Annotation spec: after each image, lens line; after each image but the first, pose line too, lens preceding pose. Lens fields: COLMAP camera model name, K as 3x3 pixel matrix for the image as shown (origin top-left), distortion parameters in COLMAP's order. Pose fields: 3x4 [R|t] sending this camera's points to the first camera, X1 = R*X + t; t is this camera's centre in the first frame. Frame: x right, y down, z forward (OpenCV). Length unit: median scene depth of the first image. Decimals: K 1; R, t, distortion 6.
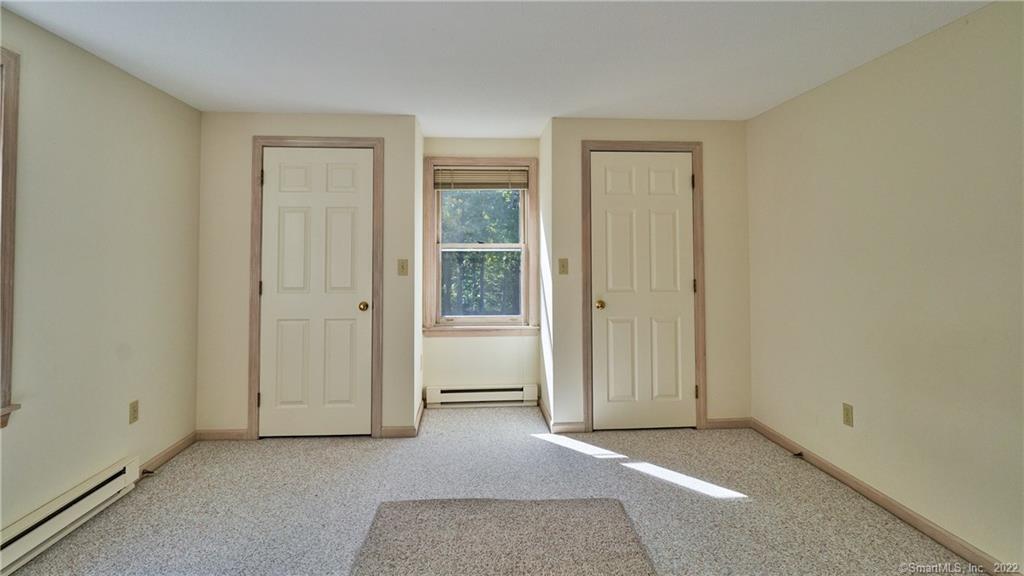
lens RADIAL K [[530.6, 0, 503.1], [0, 530.6, 233.7], [0, 0, 1]] dist [-0.000867, -0.000618]
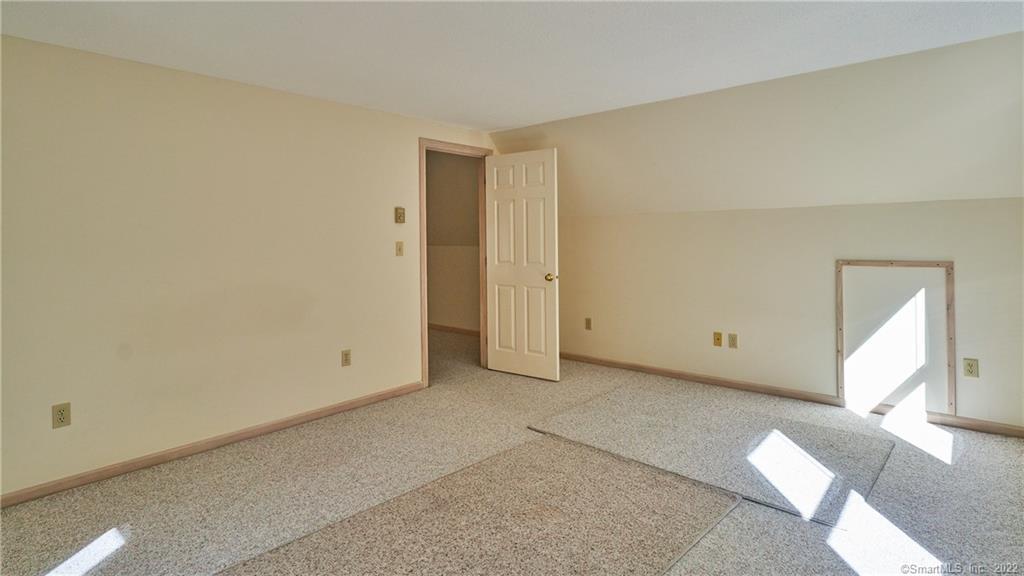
lens RADIAL K [[530.6, 0, 503.1], [0, 530.6, 233.7], [0, 0, 1]] dist [-0.000867, -0.000618]
pose [[-0.709097, 0.012107, 0.705007, -0.413251], [-0.014113, 0.999409, -0.031358, 0.032233], [-0.704969, -0.032186, -0.708507, 0.840439]]
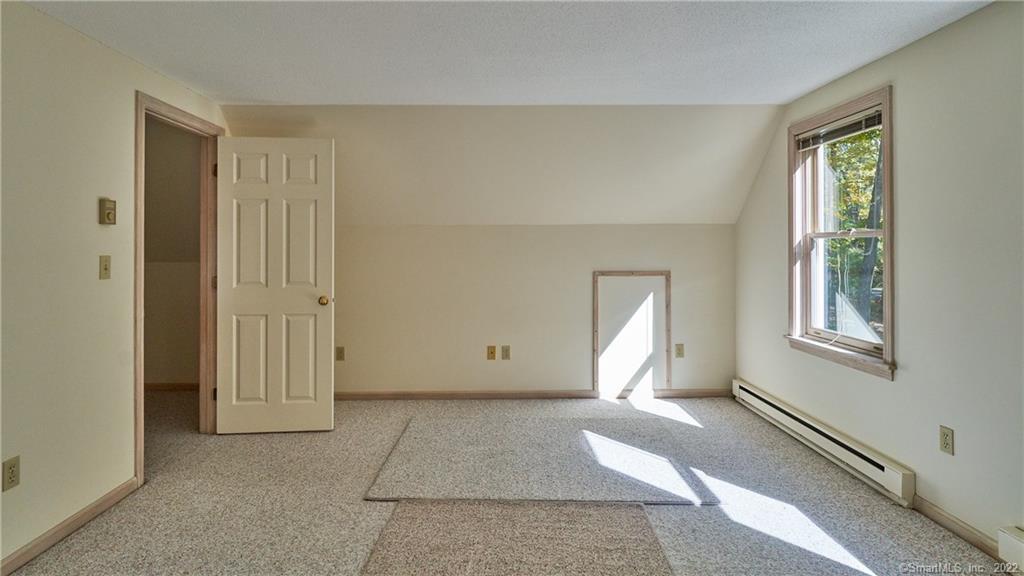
lens RADIAL K [[530.8, 0, 509.1], [0, 530.8, 243.8], [0, 0, 1]] dist [-0.000712, -0.000281]
pose [[-0.999107, 0.003155, 0.042131, -0.015123], [0.001261, 0.998990, -0.044916, 0.032991], [-0.042231, -0.044822, -0.998102, 0.853266]]
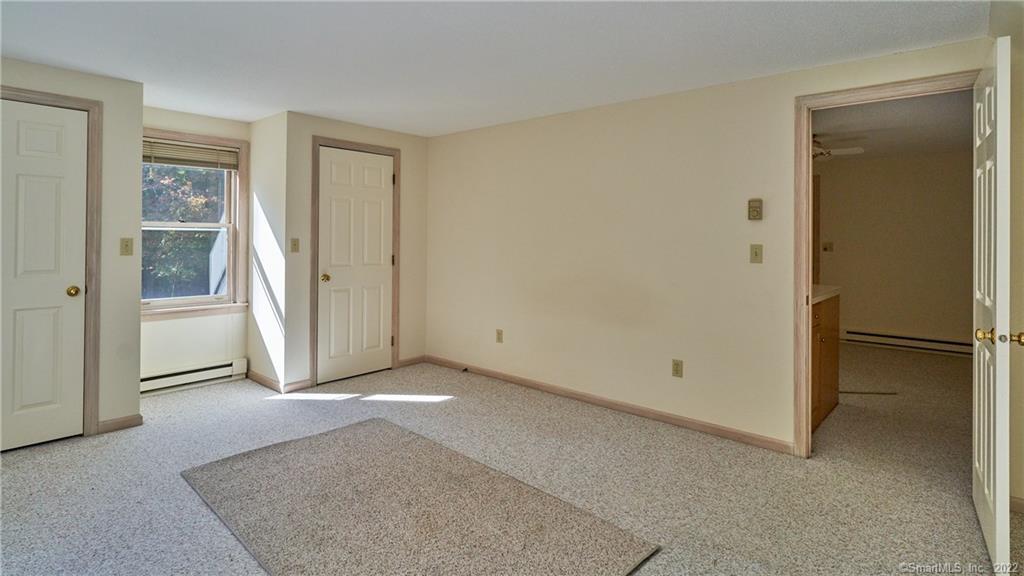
lens RADIAL K [[530.6, 0, 503.1], [0, 530.6, 233.7], [0, 0, 1]] dist [-0.000867, -0.000618]
pose [[0.714454, 0.013057, 0.699561, -0.357846], [-0.036925, 0.999136, 0.019063, -0.000922], [-0.698708, -0.039451, 0.714319, -0.113095]]
